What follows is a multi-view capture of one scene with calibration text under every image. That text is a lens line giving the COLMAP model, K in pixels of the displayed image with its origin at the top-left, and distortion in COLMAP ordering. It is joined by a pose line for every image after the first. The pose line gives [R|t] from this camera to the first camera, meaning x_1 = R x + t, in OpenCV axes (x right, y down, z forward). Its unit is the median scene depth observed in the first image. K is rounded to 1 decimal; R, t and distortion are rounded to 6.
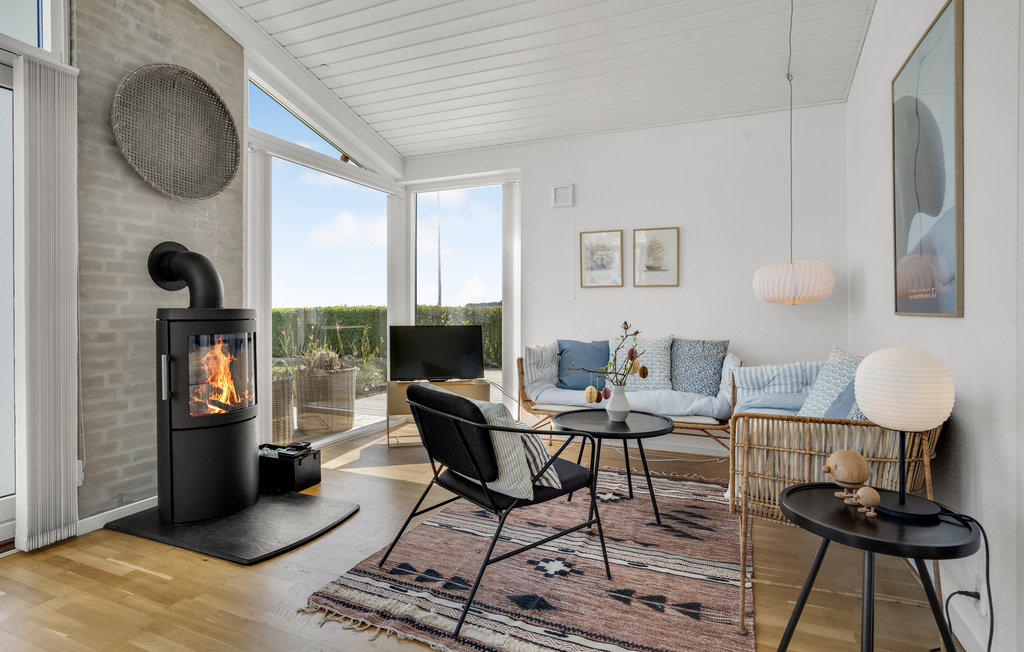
lens RADIAL K [[522.5, 0, 512.0], [0, 522.5, 326.0], [0, 0, 1]] dist [-0.020647, 0.000716]
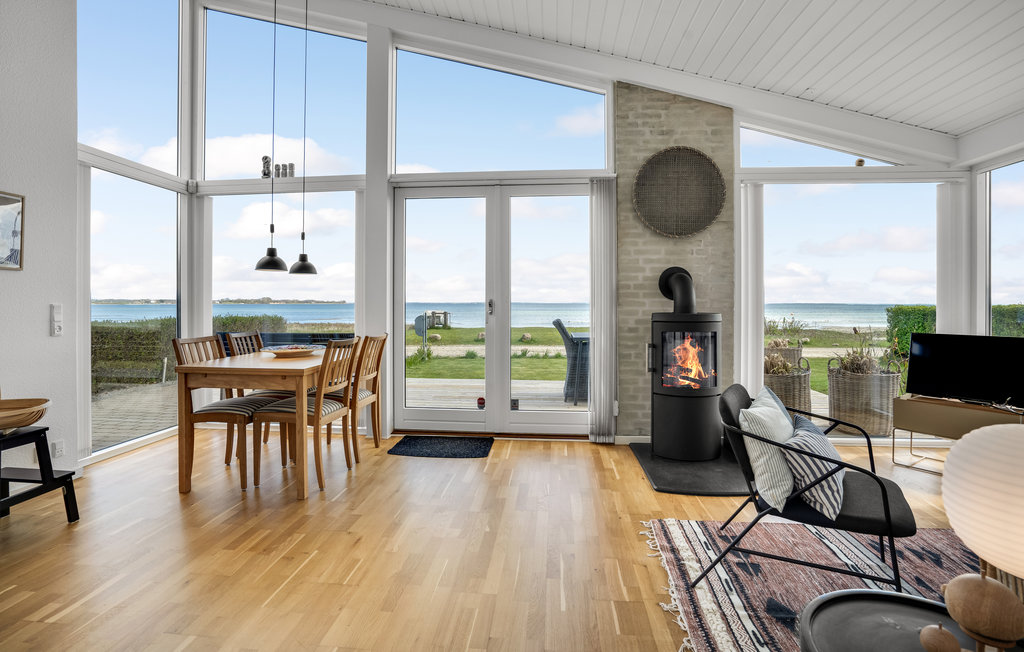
lens RADIAL K [[468.8, 0, 512.0], [0, 468.8, 326.0], [0, 0, 1]] dist [-0.040031, 0.000317]
pose [[0.323564, 0.038324, -0.945430, 0.483708], [-0.031060, 0.999071, 0.029868, -0.022458], [0.945696, 0.019700, 0.324454, 0.152758]]
